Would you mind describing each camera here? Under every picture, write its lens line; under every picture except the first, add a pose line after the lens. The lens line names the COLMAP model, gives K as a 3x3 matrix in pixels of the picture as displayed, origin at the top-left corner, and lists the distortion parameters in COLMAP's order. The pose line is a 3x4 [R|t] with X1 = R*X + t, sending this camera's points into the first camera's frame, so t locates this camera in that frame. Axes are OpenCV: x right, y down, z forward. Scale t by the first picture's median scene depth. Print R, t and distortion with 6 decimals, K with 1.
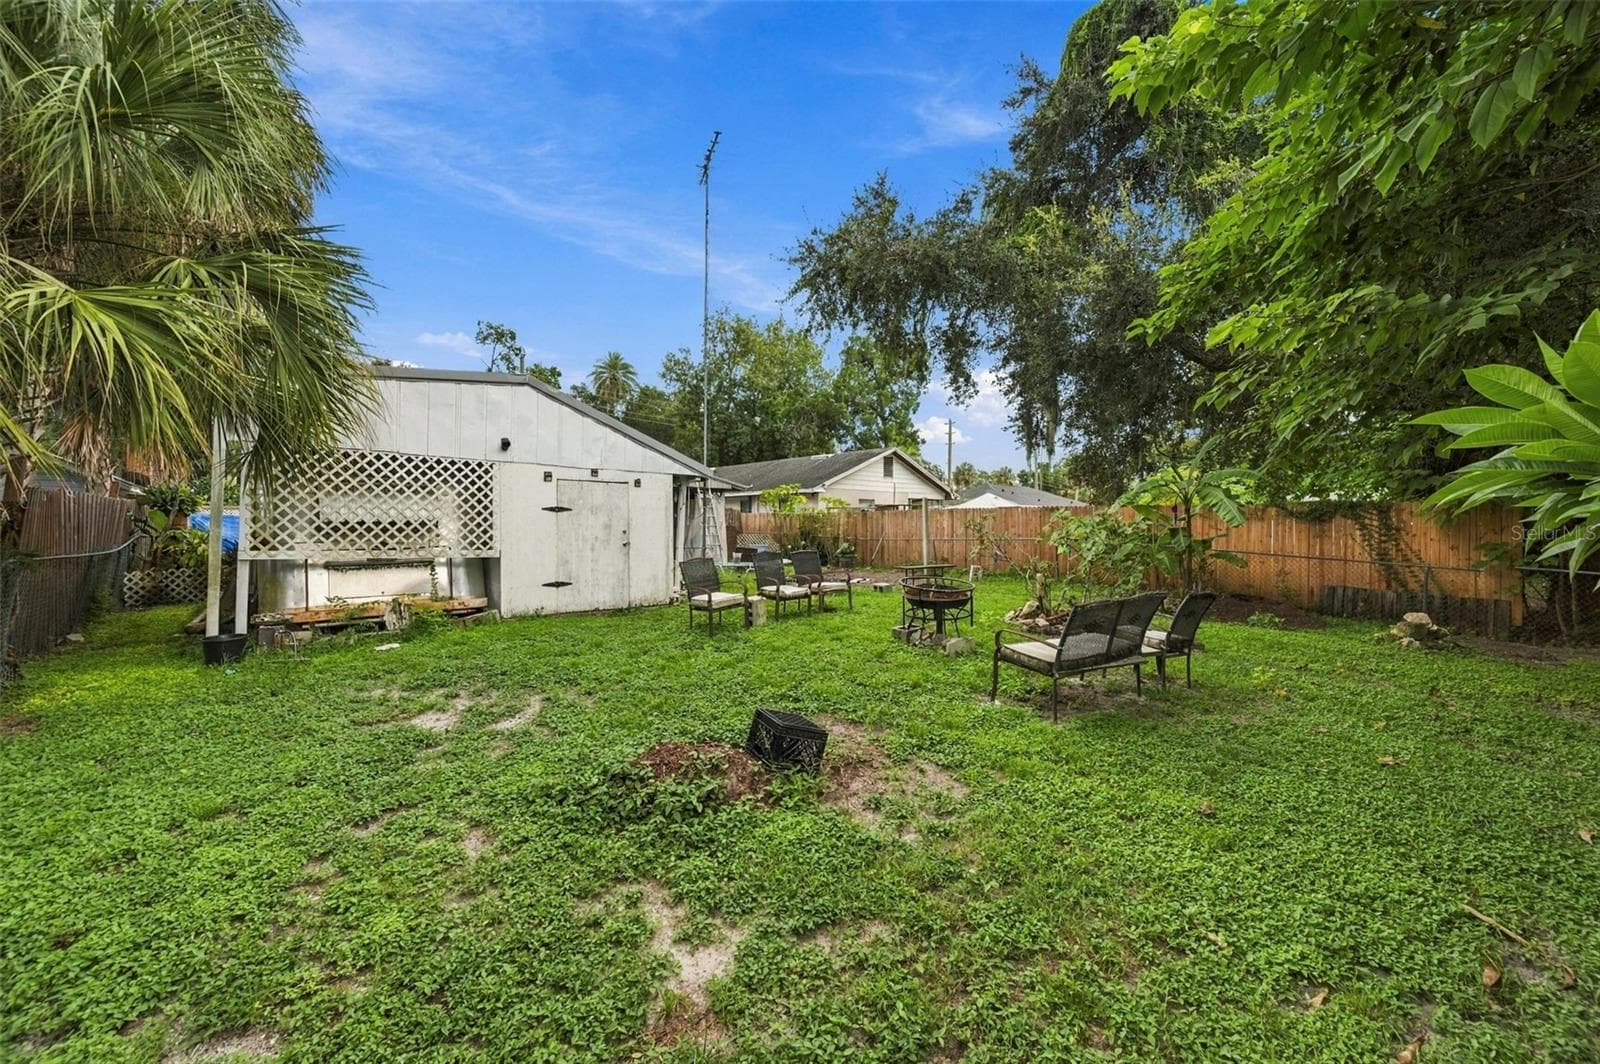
lens RADIAL K [[658.3, 0, 804.3], [0, 658.3, 525.8], [0, 0, 1]] dist [-0.001411, -0.000241]
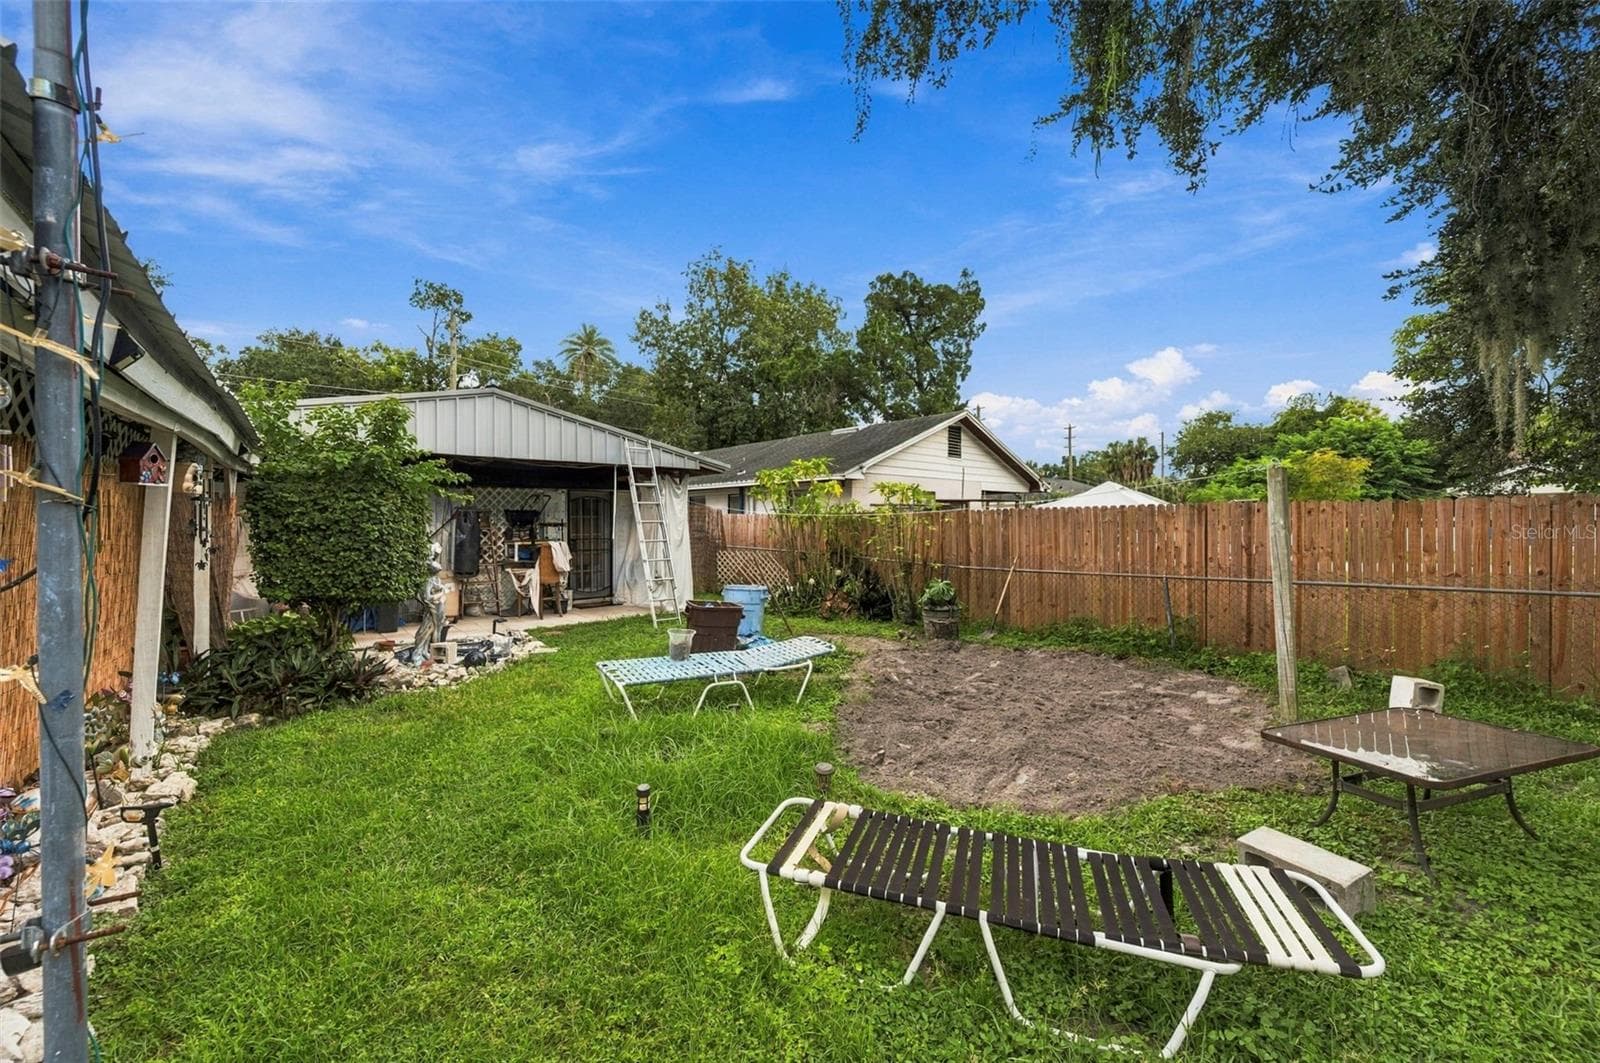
lens RADIAL K [[658.3, 0, 804.3], [0, 658.3, 525.3], [0, 0, 1]] dist [-0.001411, -0.000241]
pose [[0.999982, -0.005053, -0.003097, -0.013674], [0.005059, 0.999985, 0.002138, -0.006644], [0.003087, -0.002154, 0.999993, 0.247689]]
